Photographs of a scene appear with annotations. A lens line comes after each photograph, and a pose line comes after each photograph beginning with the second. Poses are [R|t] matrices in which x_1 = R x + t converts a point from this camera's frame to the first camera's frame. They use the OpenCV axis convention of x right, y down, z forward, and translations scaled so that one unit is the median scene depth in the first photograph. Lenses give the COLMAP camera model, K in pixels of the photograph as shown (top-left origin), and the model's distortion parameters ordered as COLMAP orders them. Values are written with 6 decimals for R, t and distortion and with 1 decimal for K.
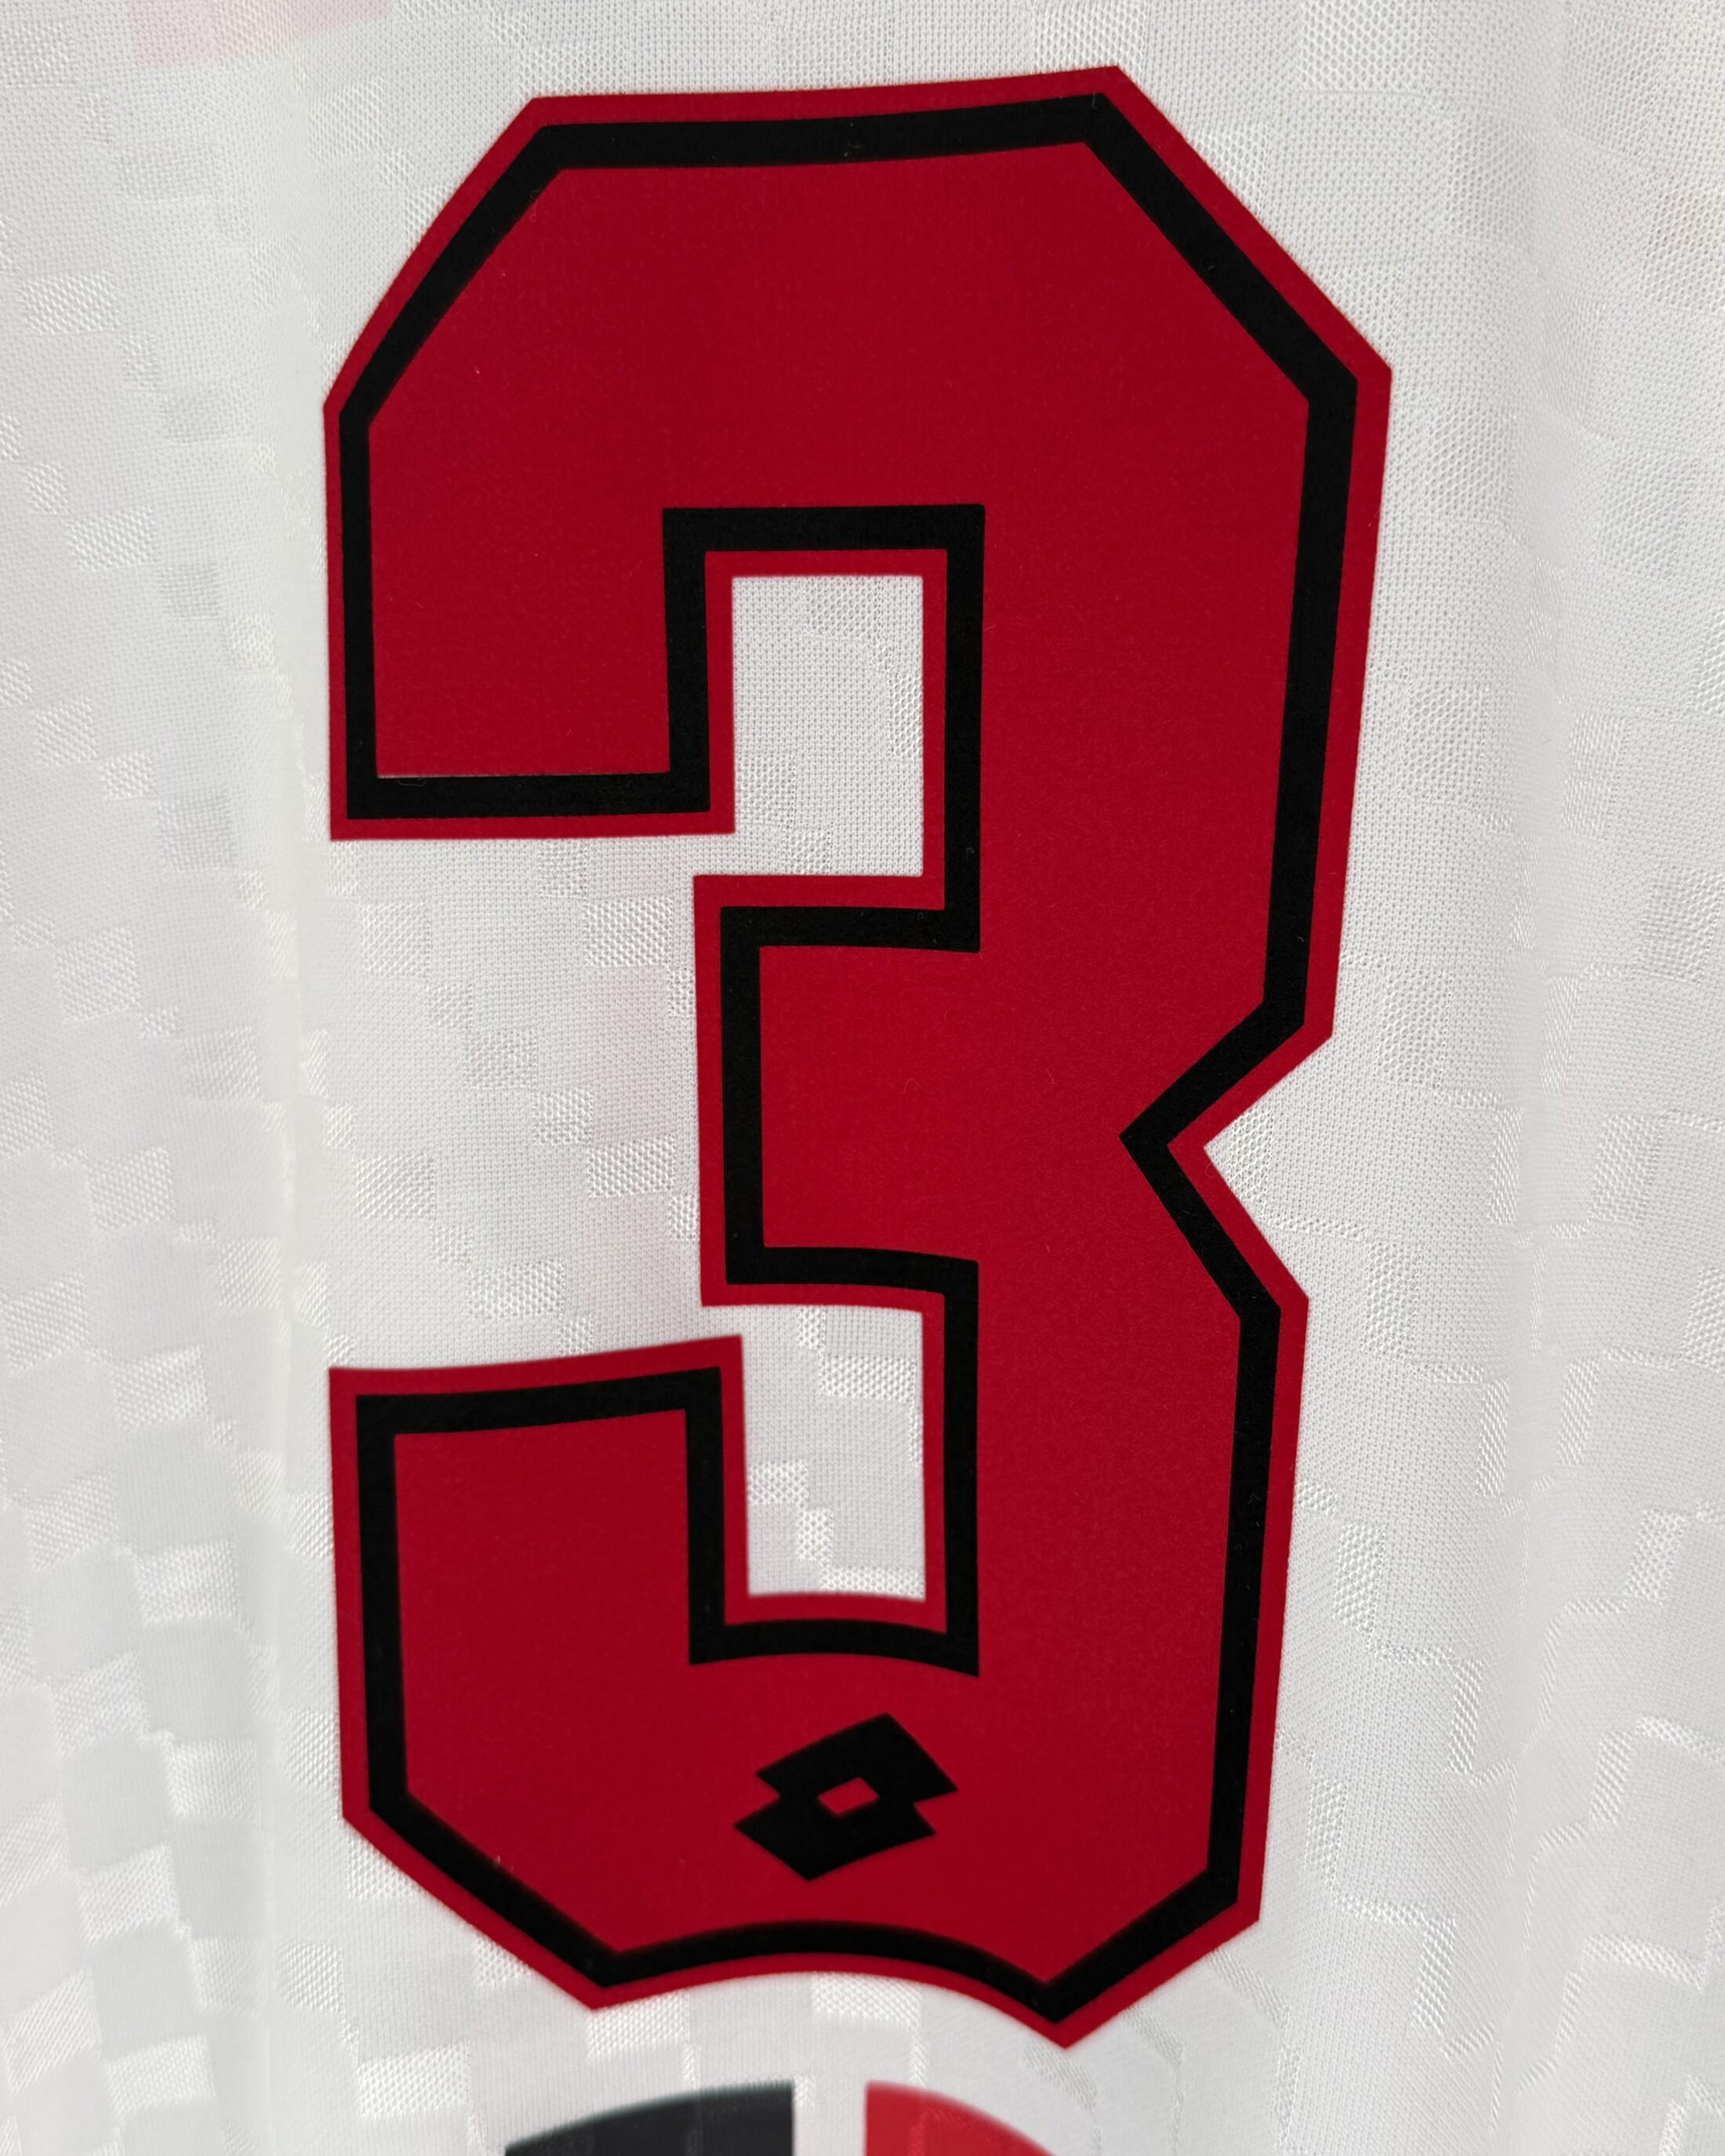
lens RADIAL K [[2408.8, 0, 863.7], [0, 2408.8, 1072.5], [0, 0, 1]] dist [0.033519, 0.000000]
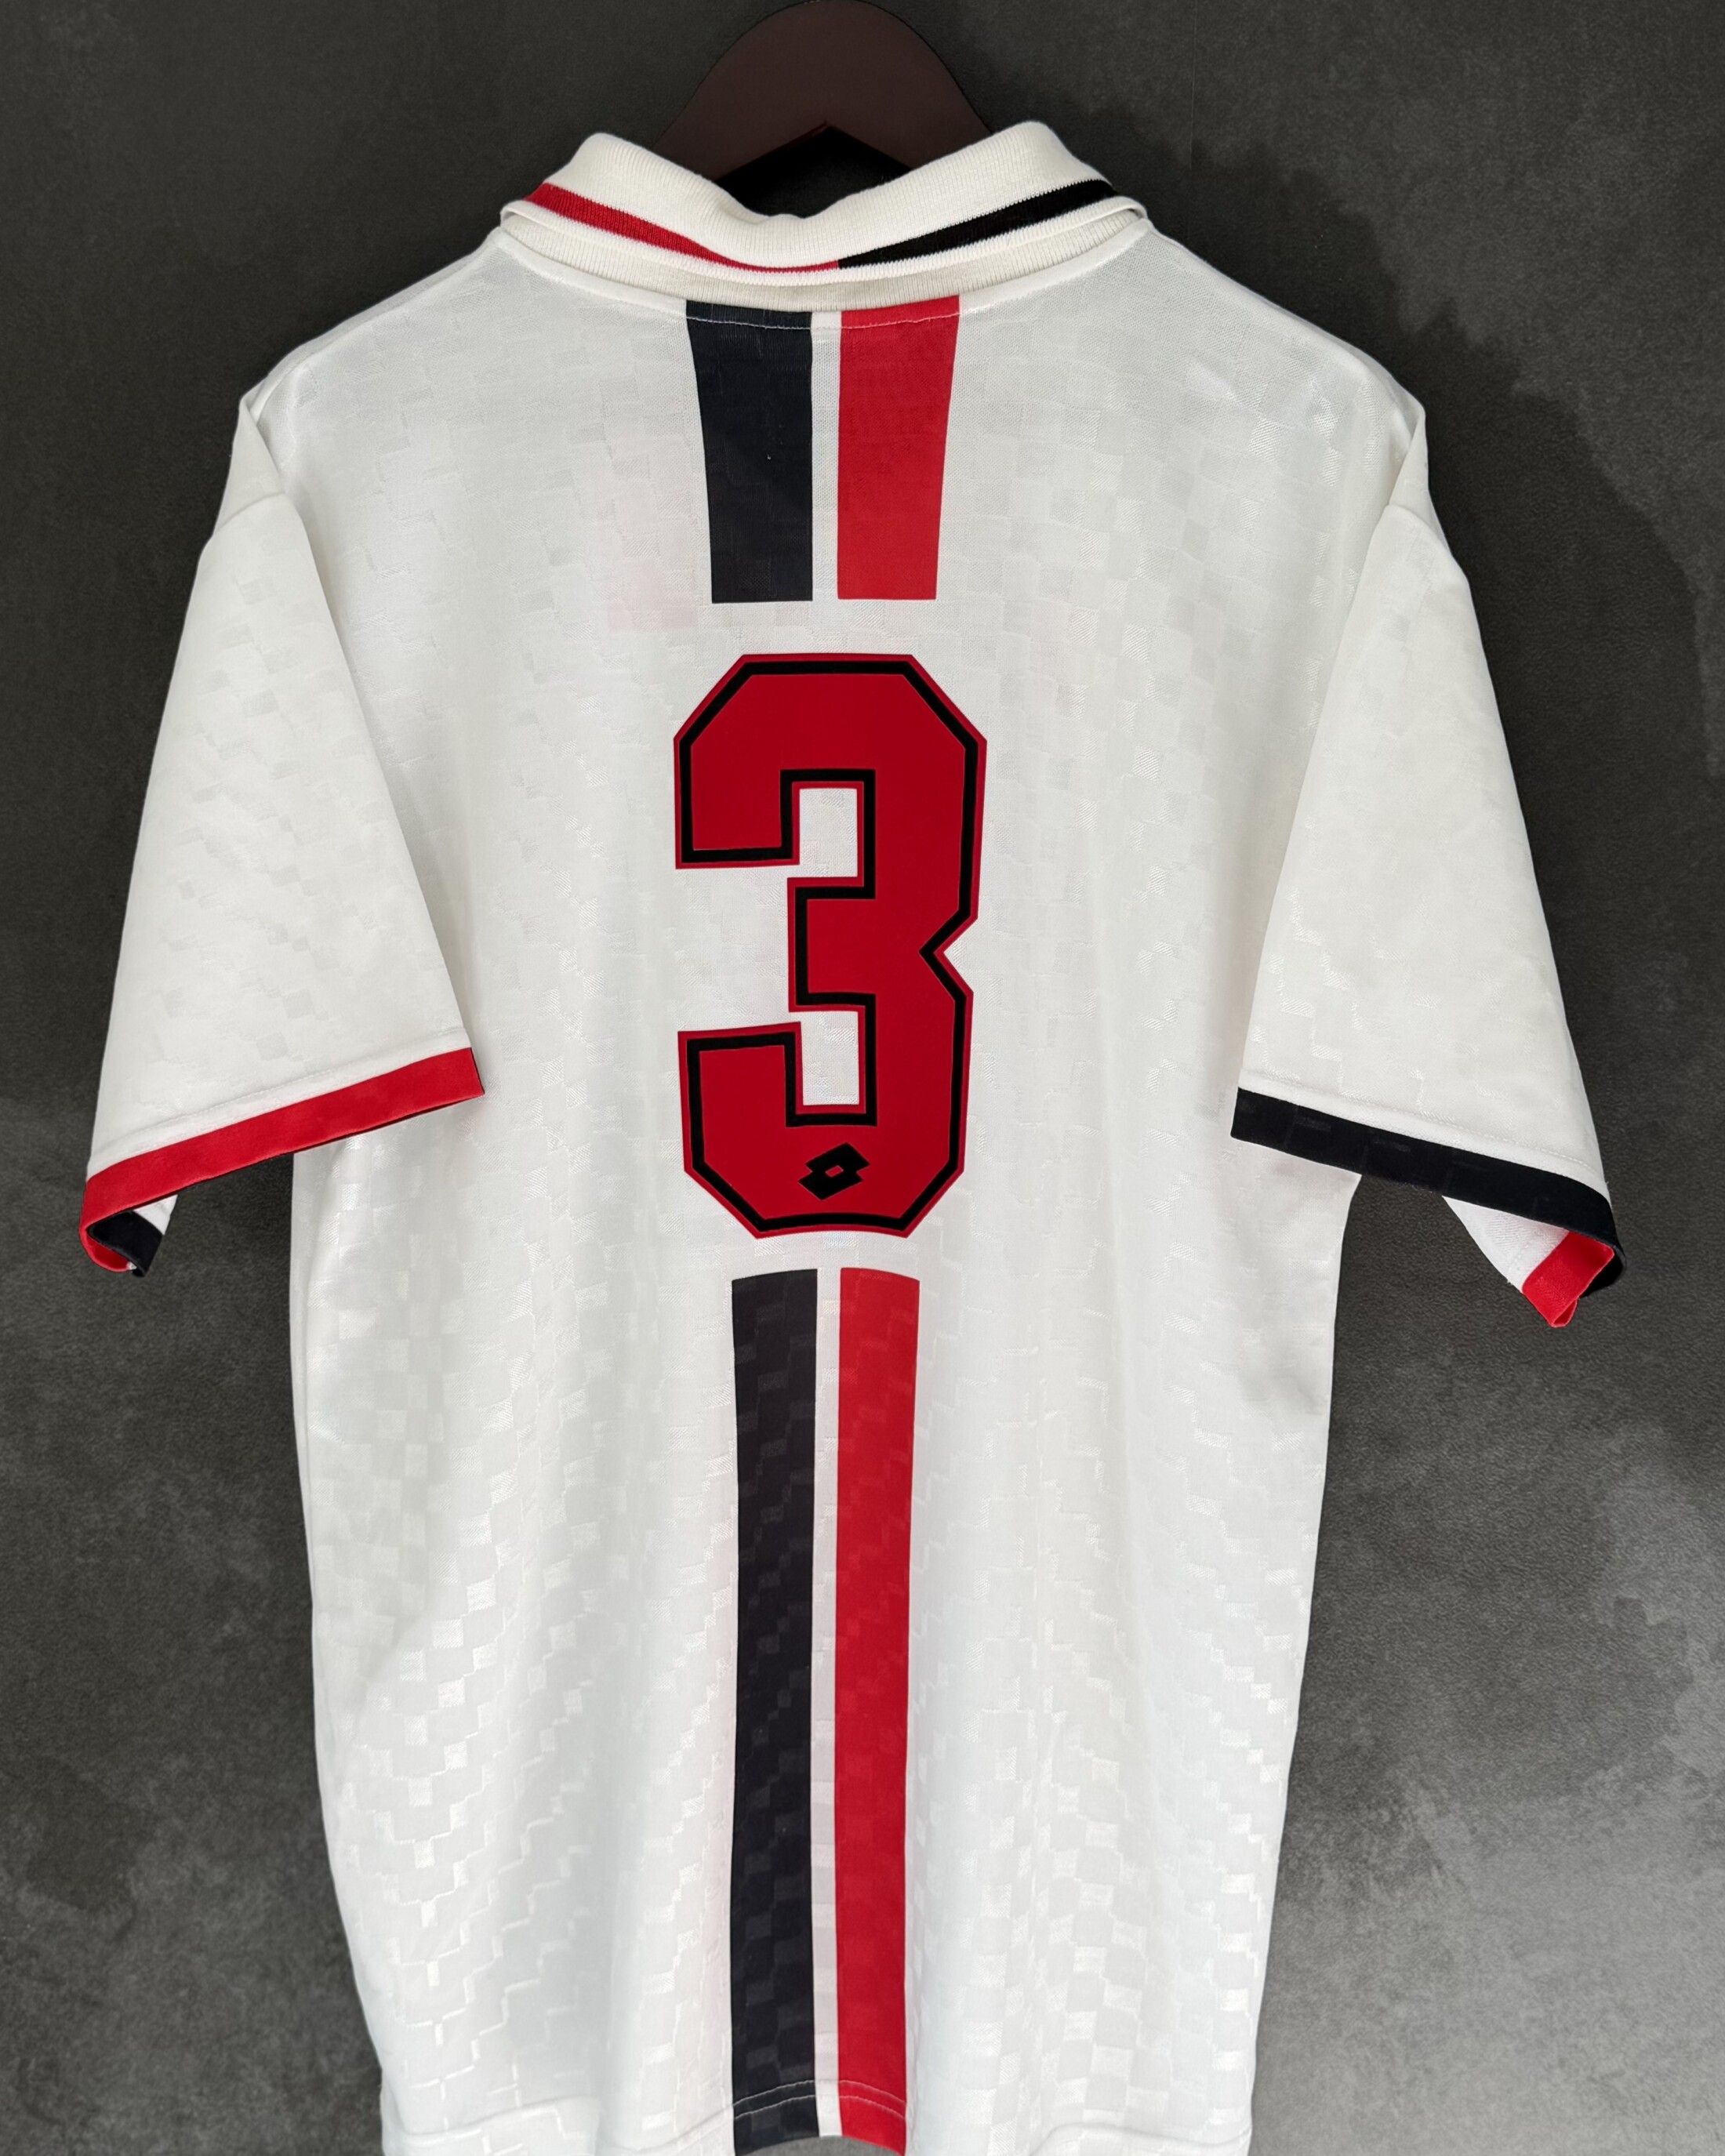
lens RADIAL K [[2408.8, 0, 869.5], [0, 2408.8, 1080.2], [0, 0, 1]] dist [0.033519, 0.000000]
pose [[0.990345, -0.024481, 0.136442, -0.408517], [0.027764, 0.999368, -0.022205, 0.266565], [-0.135812, 0.025779, 0.990399, -2.238599]]
